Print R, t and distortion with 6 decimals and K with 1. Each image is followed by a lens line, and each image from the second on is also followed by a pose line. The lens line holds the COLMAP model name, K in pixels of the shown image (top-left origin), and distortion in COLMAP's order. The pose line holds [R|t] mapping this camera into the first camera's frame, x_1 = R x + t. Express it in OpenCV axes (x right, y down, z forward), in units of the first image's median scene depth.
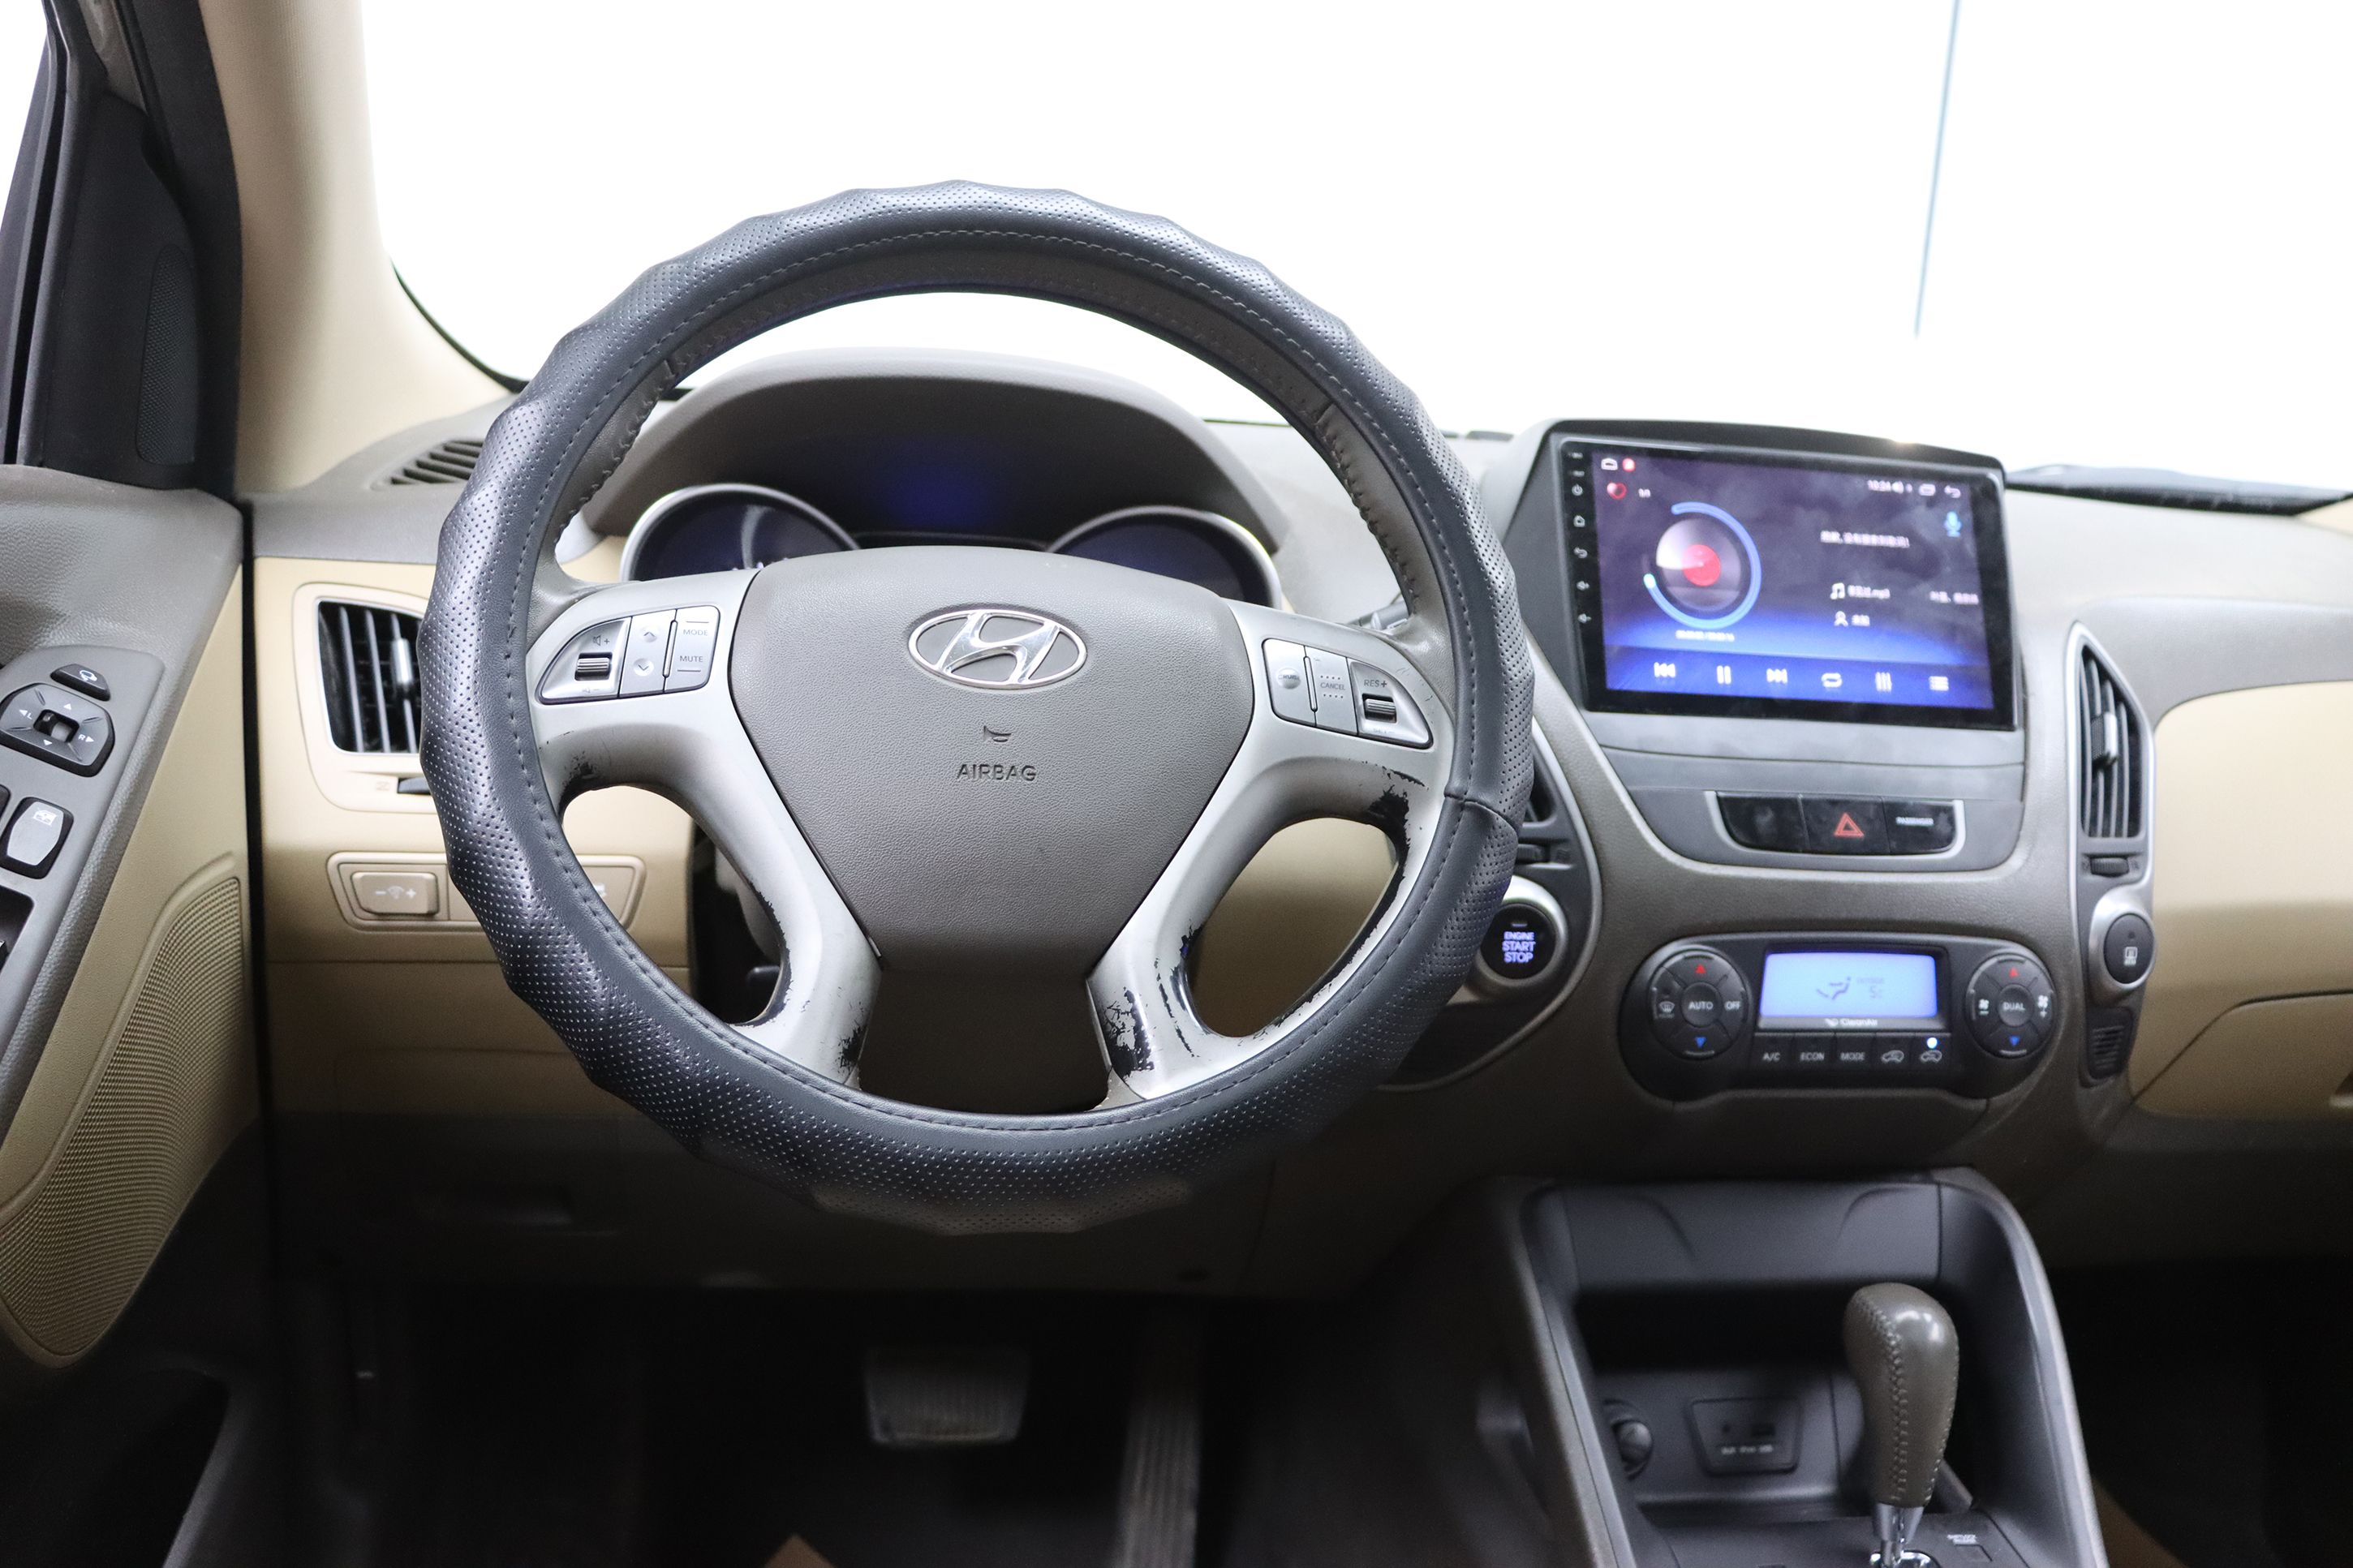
lens RADIAL K [[1915.5, 0, 1175.2], [0, 1915.5, 794.1], [0, 0, 1]] dist [-0.192970, 0.155092]
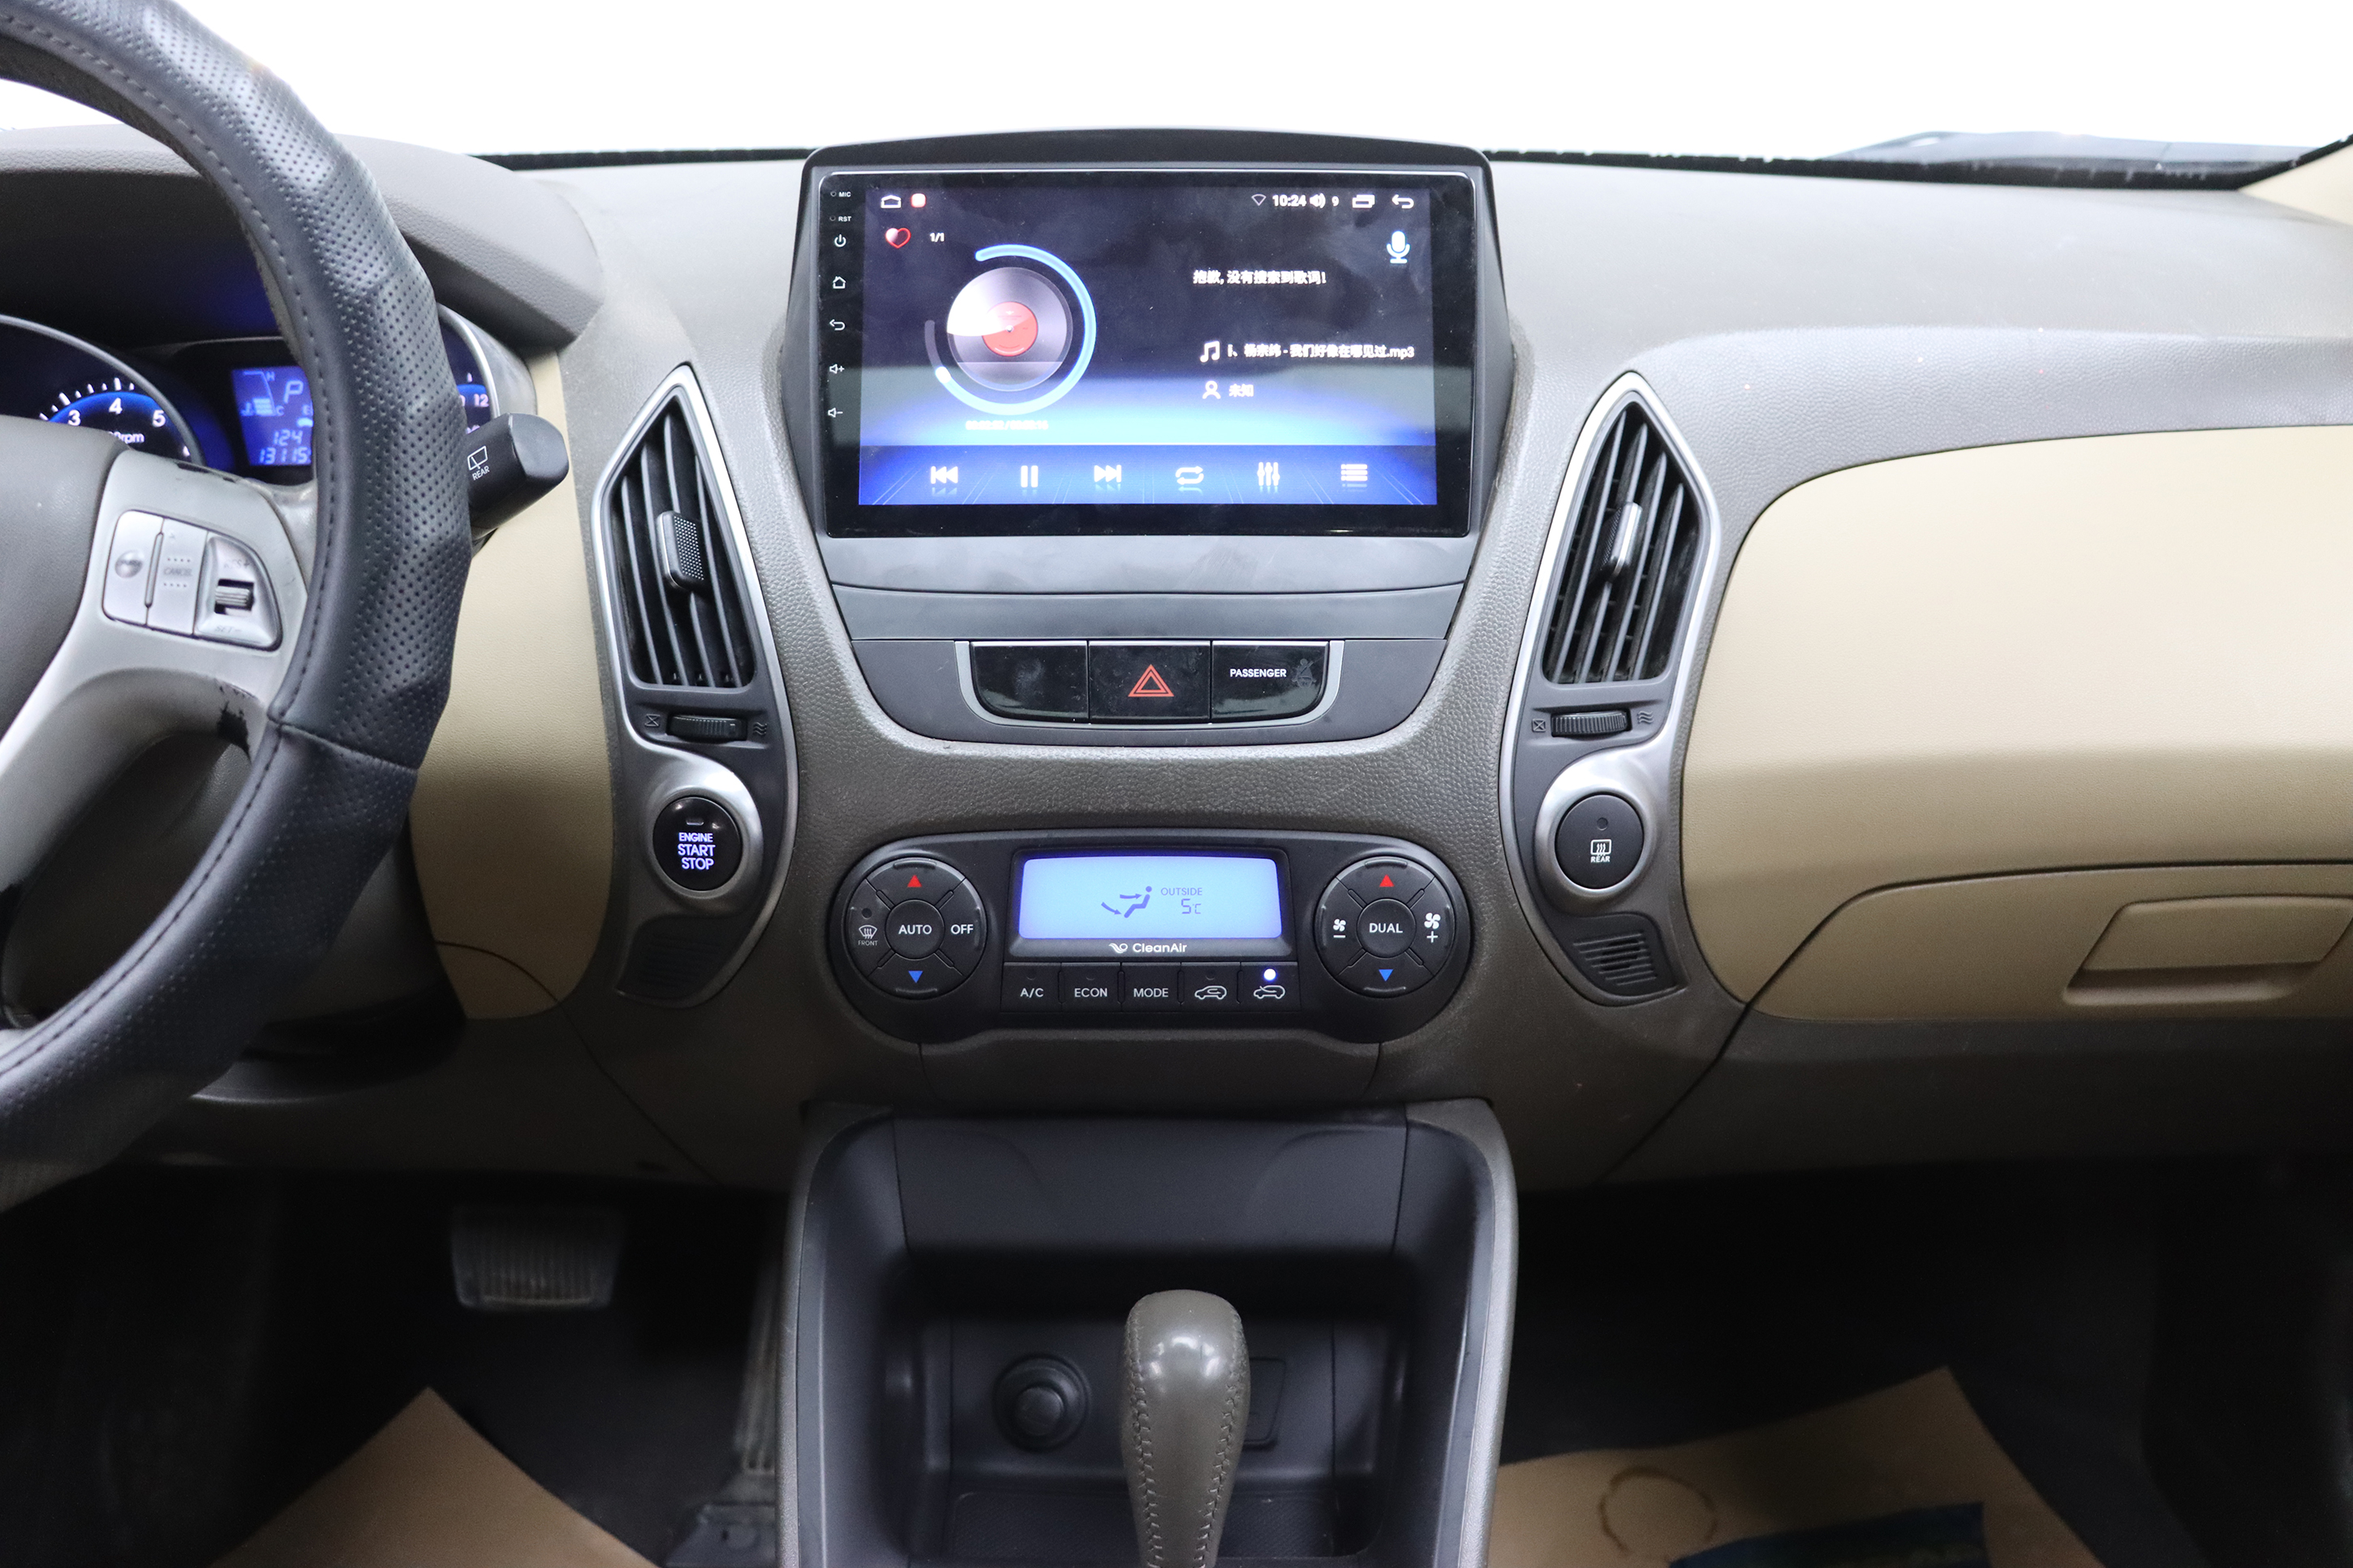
lens RADIAL K [[1919.6, 0, 1175.5], [0, 1919.6, 813.8], [0, 0, 1]] dist [-0.195708, 0.164200]
pose [[0.988900, -0.008105, -0.148359, 0.479974], [0.032398, 0.986247, 0.162070, -0.054202], [0.145005, -0.165078, 0.975563, 0.256390]]
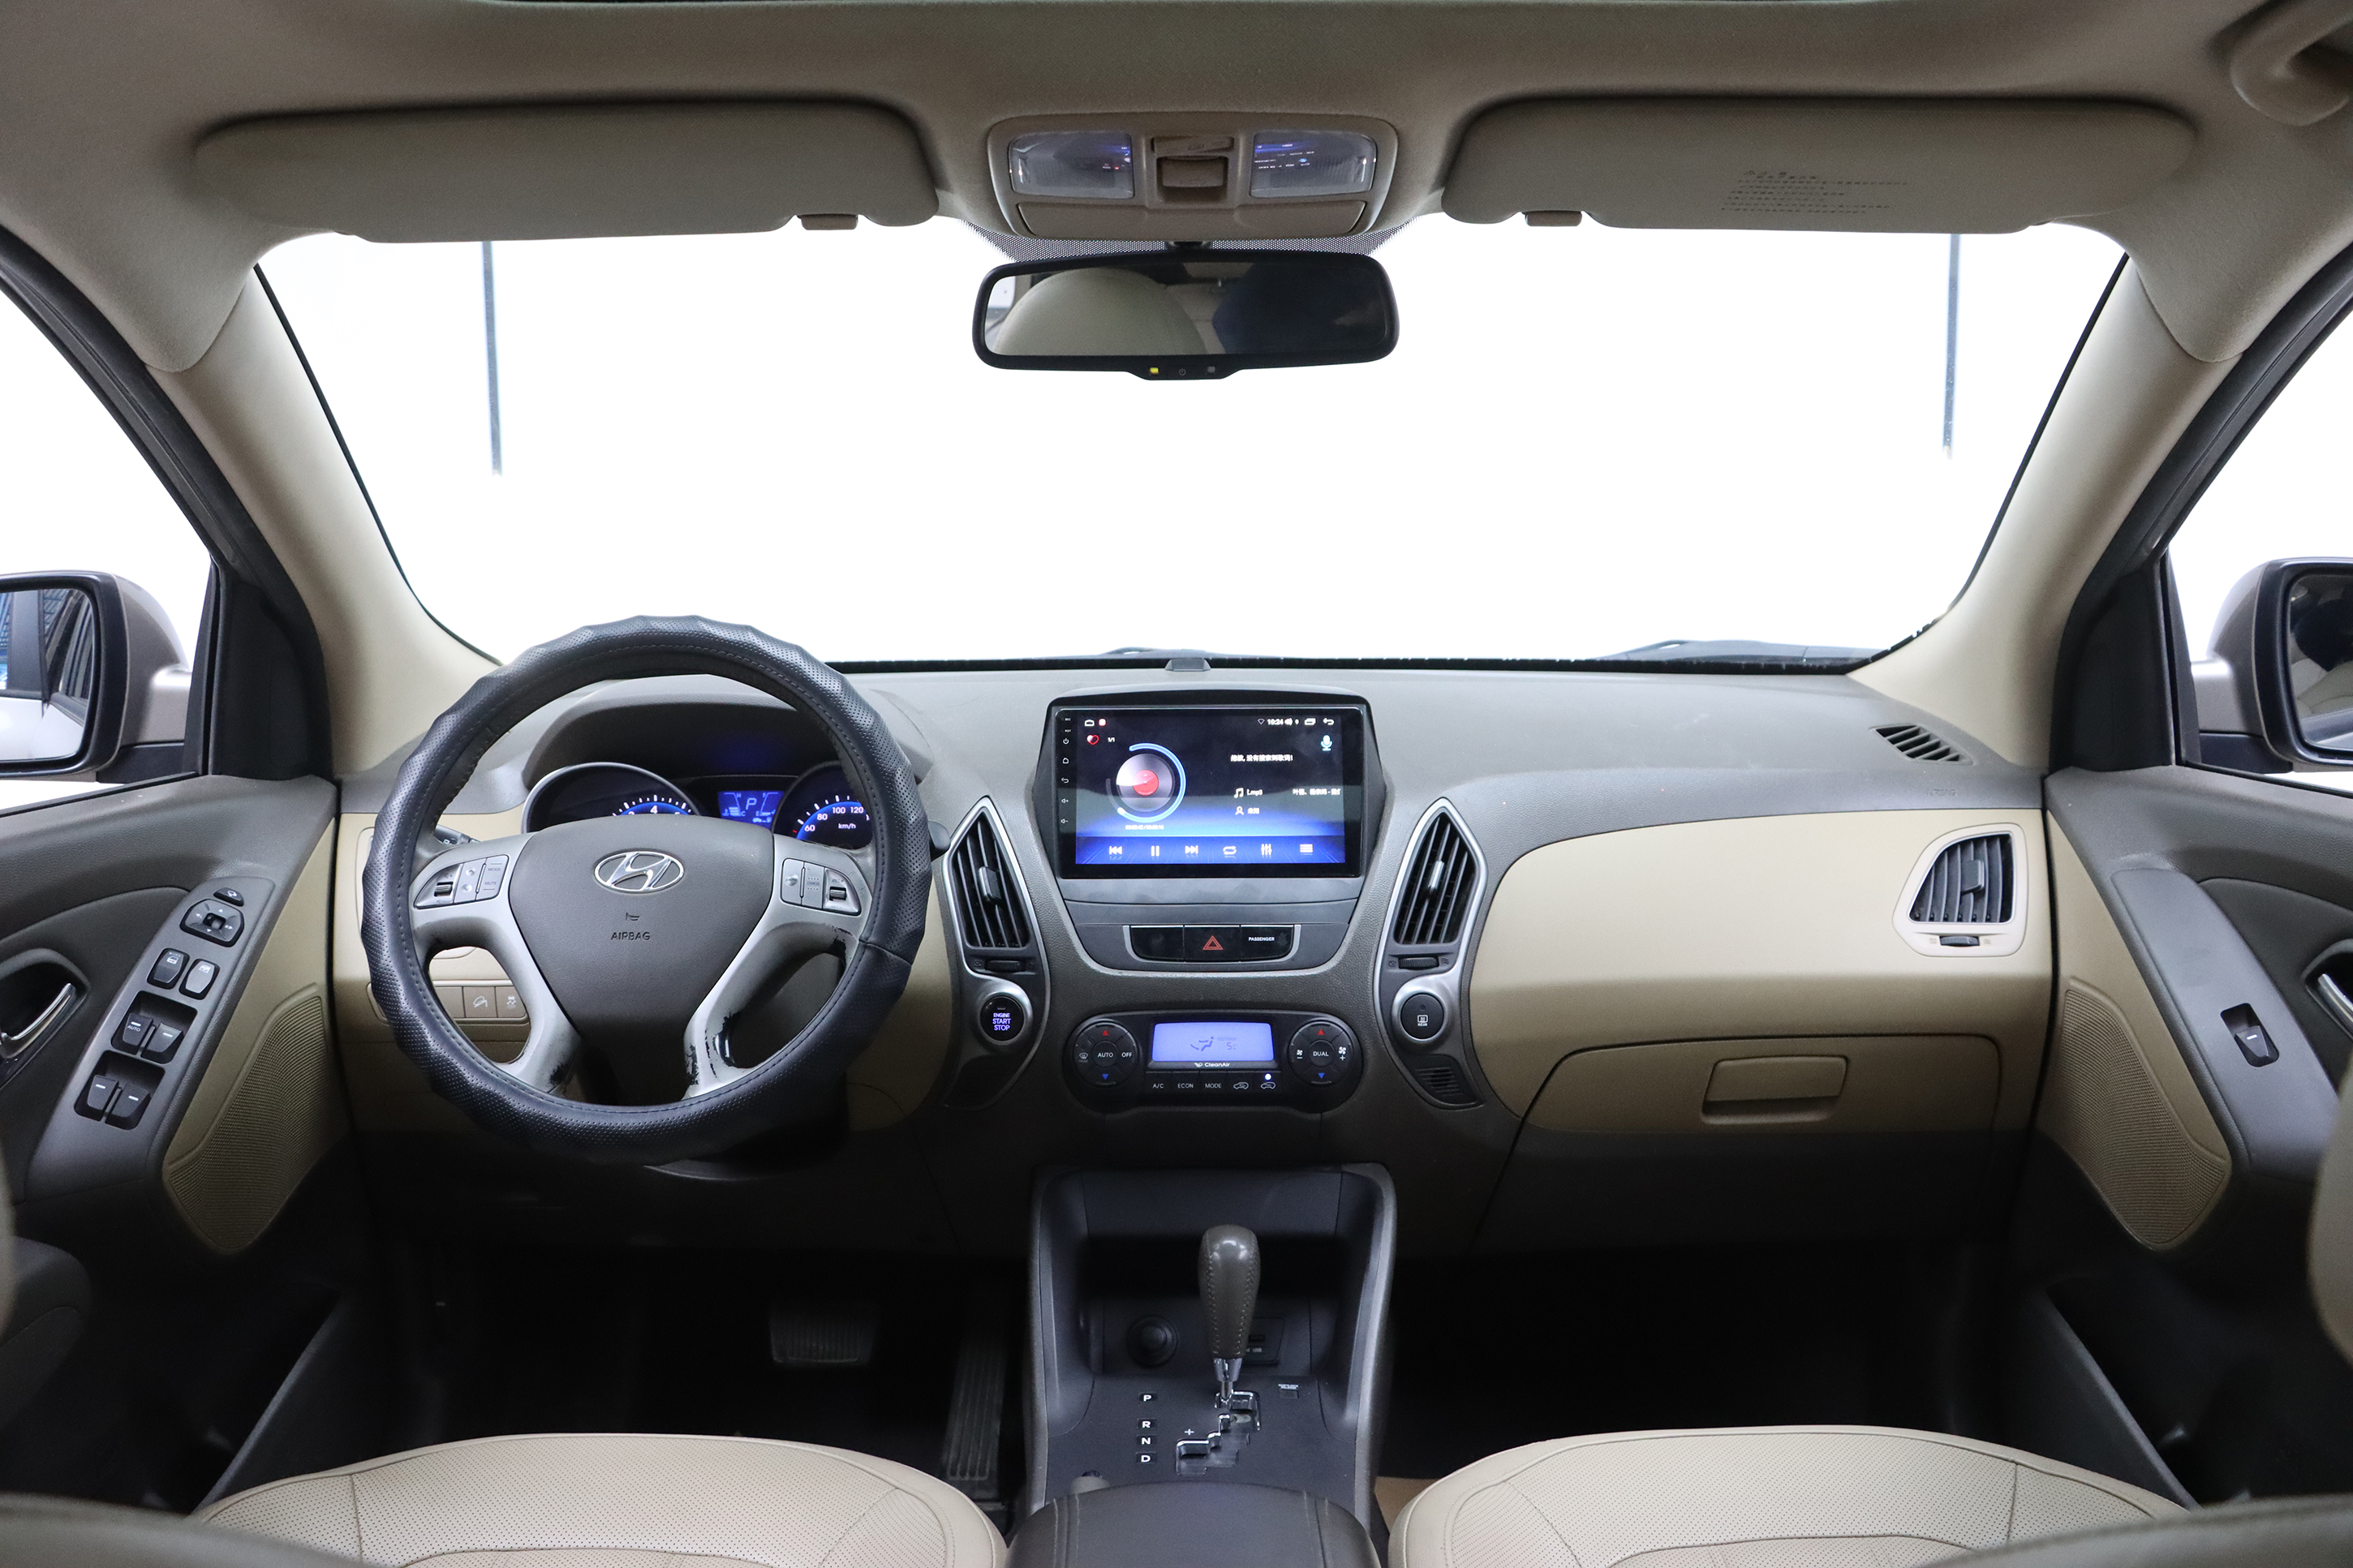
lens RADIAL K [[1922.8, 0, 1164.2], [0, 1922.8, 794.2], [0, 0, 1]] dist [-0.189387, 0.159814]
pose [[0.984553, -0.045123, -0.169174, 0.604536], [0.036835, 0.997977, -0.051814, -0.027400], [0.171170, 0.044782, 0.984223, -0.649253]]
